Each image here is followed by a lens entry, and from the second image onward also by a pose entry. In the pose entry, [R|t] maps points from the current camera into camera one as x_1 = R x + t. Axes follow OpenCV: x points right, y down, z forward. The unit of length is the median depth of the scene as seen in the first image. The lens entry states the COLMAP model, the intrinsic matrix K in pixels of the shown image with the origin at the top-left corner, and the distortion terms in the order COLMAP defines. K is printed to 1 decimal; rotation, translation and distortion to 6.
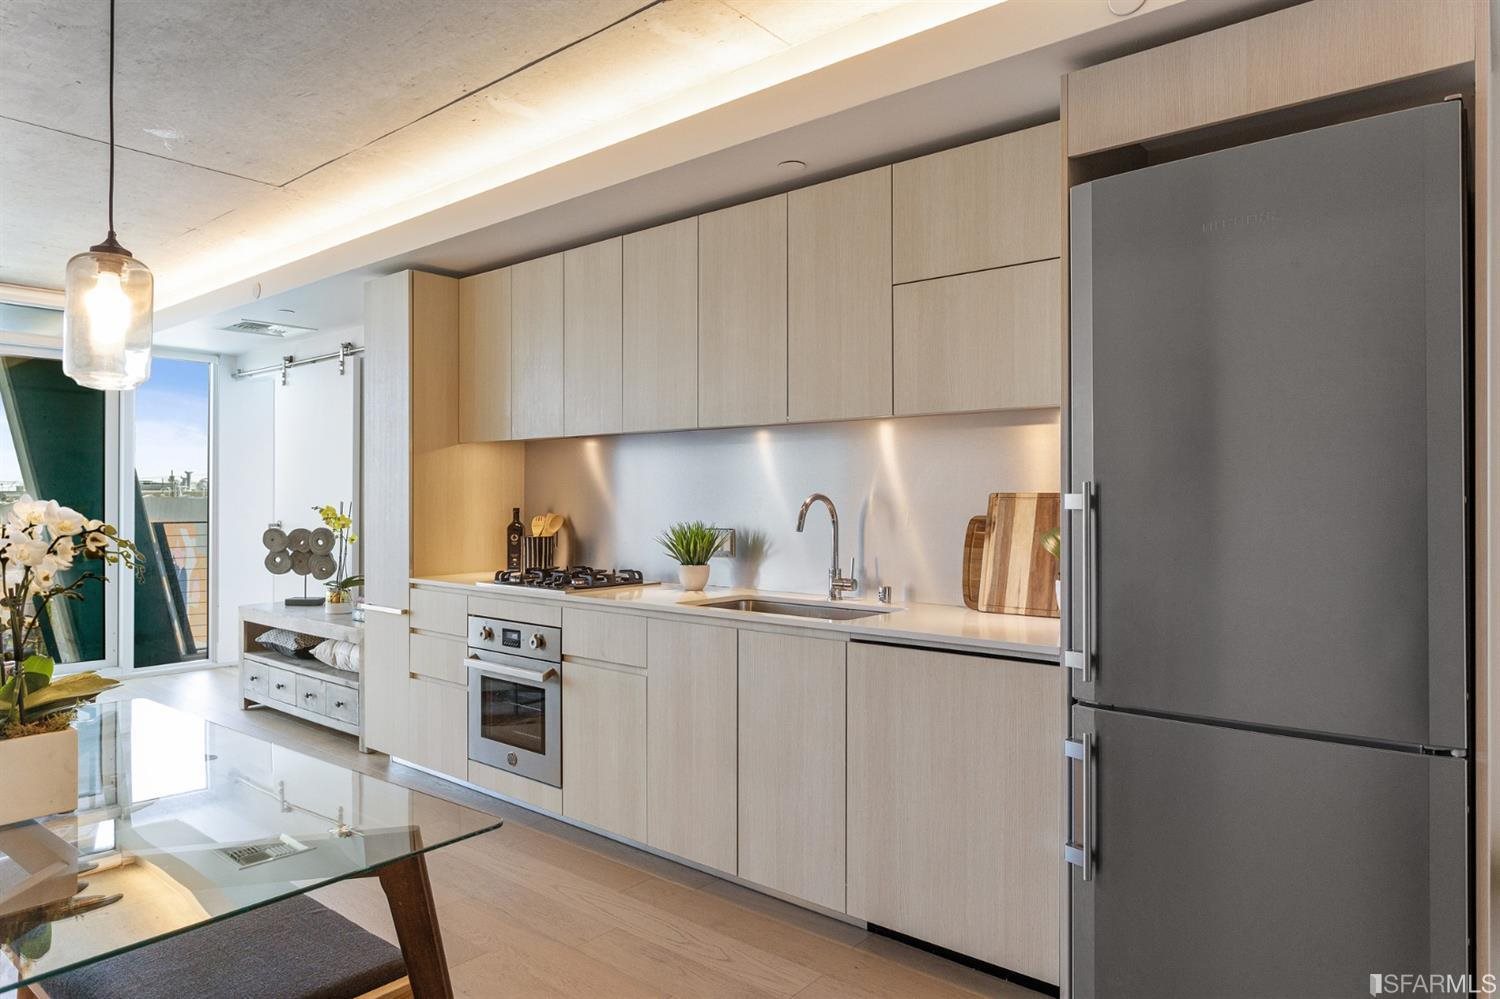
lens RADIAL K [[923.3, 0, 759.3], [0, 923.3, 496.1], [0, 0, 1]] dist [-0.005939, 0.000989]
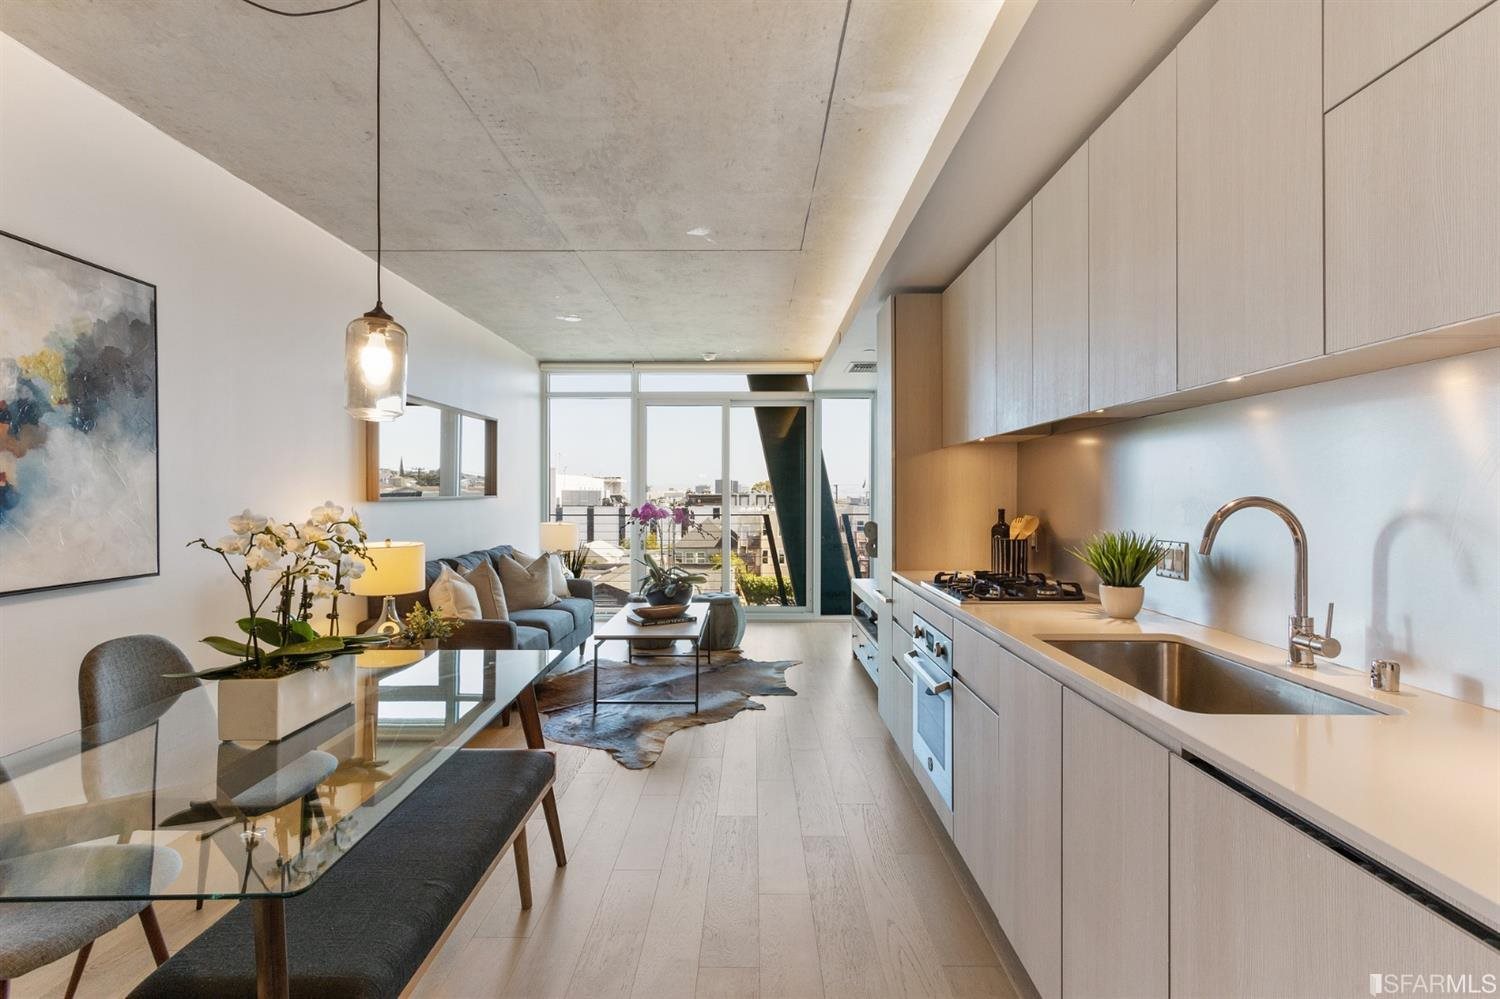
lens RADIAL K [[708.2, 0, 749.1], [0, 708.2, 499.4], [0, 0, 1]] dist [-0.002242, 0.004487]
pose [[0.629584, 0.004161, -0.776921, 0.140375], [0.001940, 0.999974, 0.006927, -0.003204], [0.776930, -0.005868, 0.629560, 0.258597]]
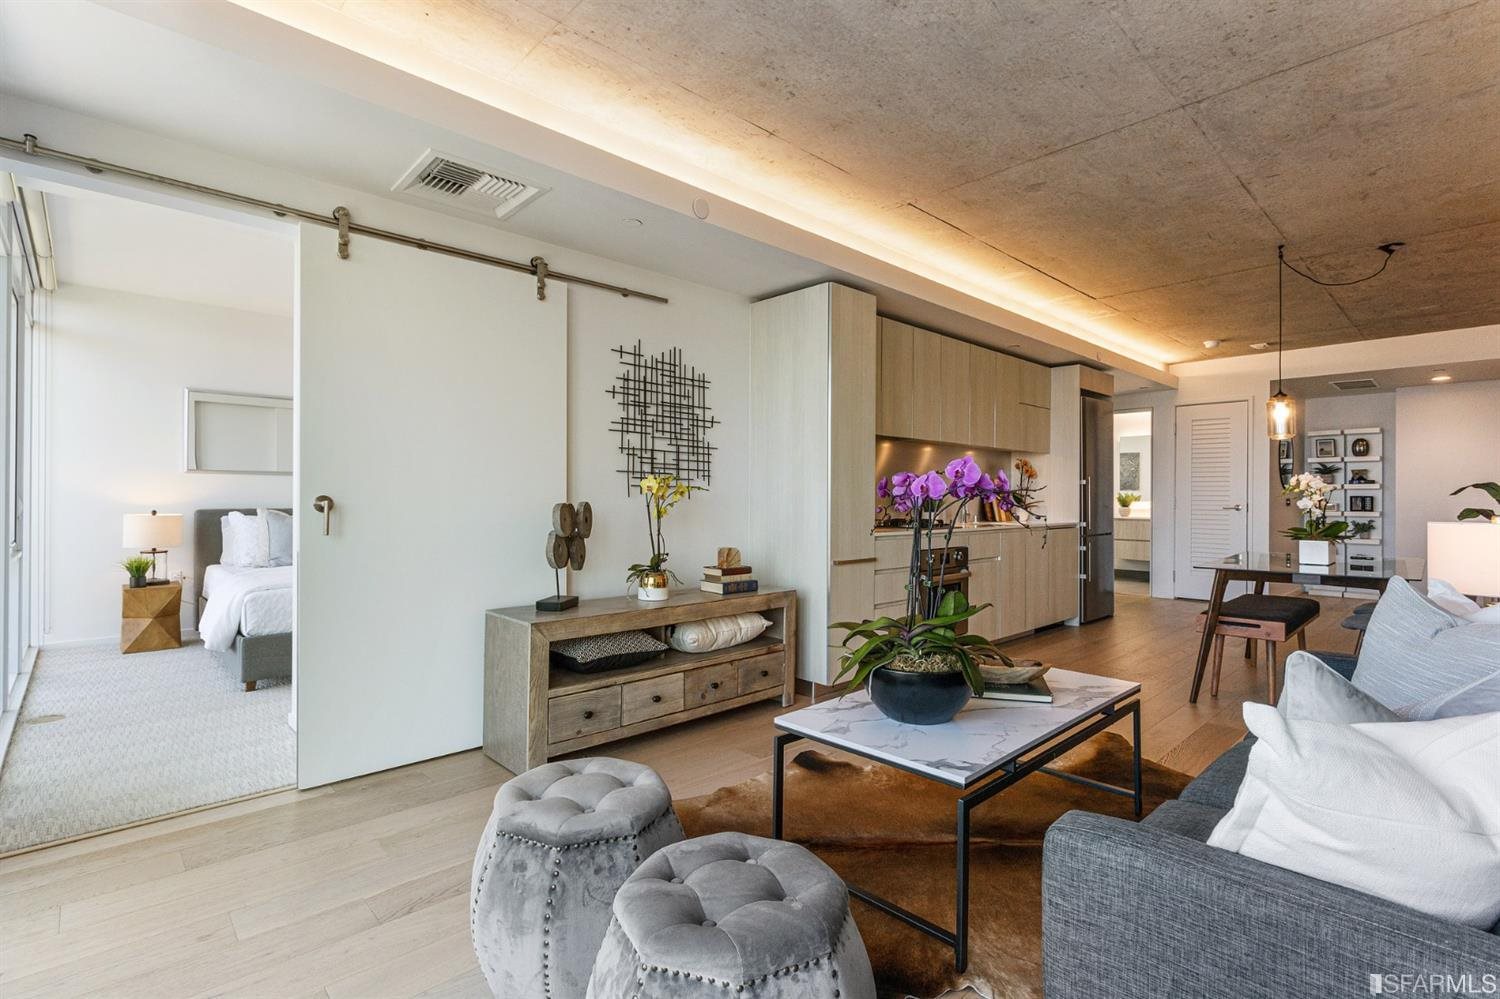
lens RADIAL K [[708.2, 0, 752.0], [0, 708.2, 495.5], [0, 0, 1]] dist [-0.002242, 0.004487]
pose [[0.116468, 0.001155, 0.993194, -1.103740], [-0.007327, 0.999973, -0.000304, 0.029743], [-0.993167, -0.007242, 0.116474, 0.834779]]
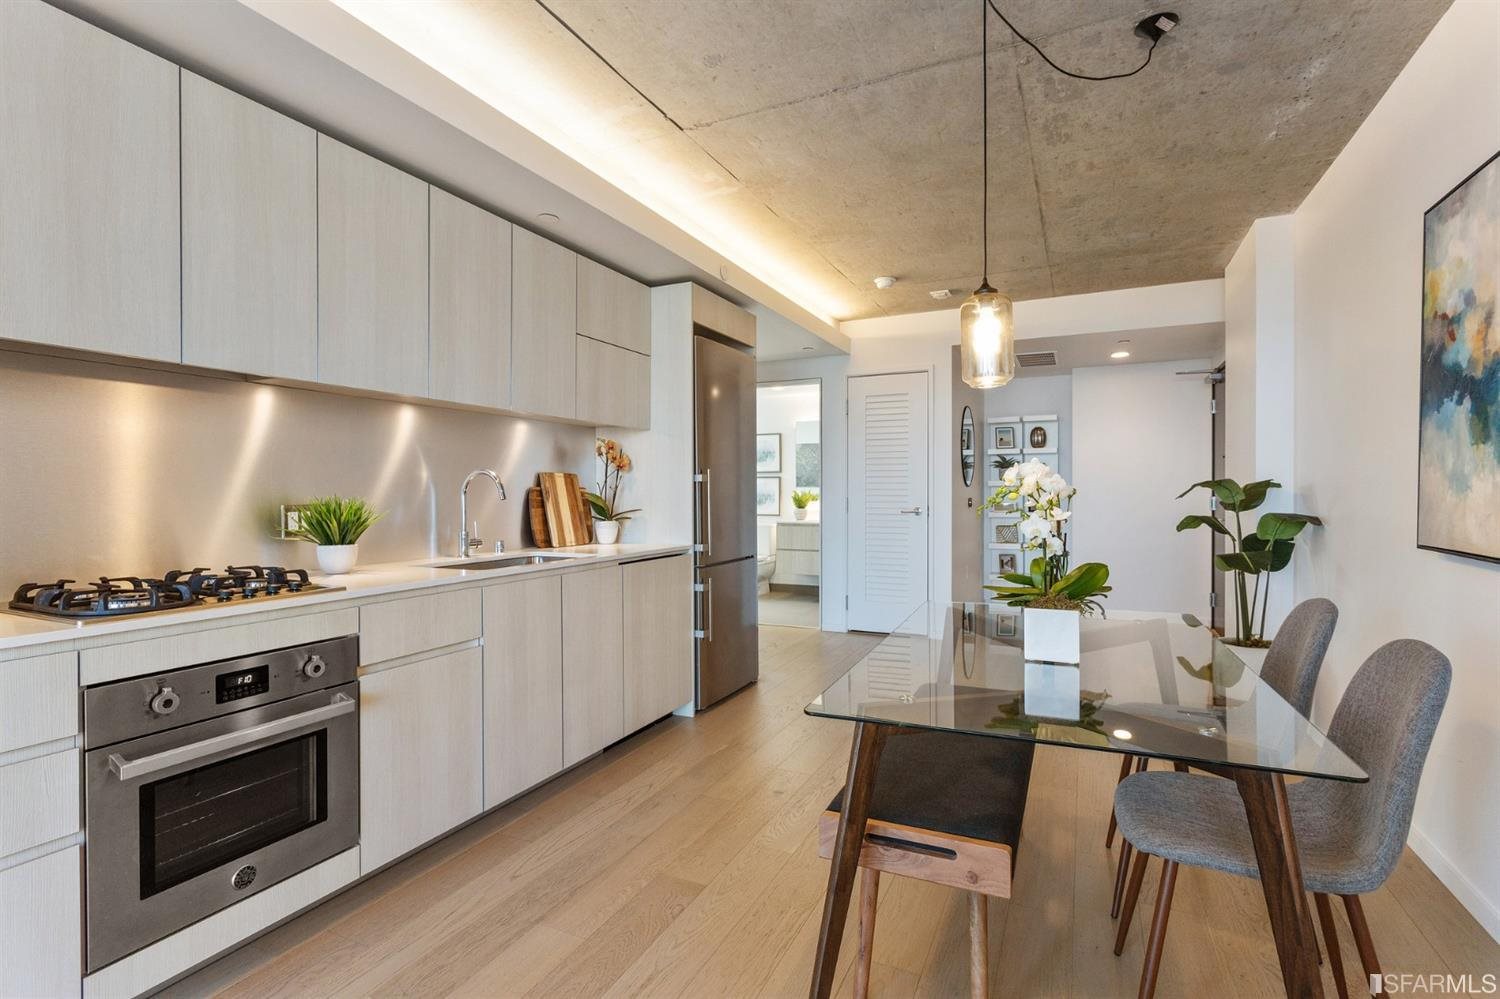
lens RADIAL K [[708.2, 0, 754.2], [0, 708.2, 497.0], [0, 0, 1]] dist [-0.002242, 0.004487]
pose [[-0.249896, -0.007230, 0.968246, -0.568071], [-0.000238, 0.999973, 0.007405, 0.016739], [-0.968273, 0.001620, -0.249891, 0.545767]]
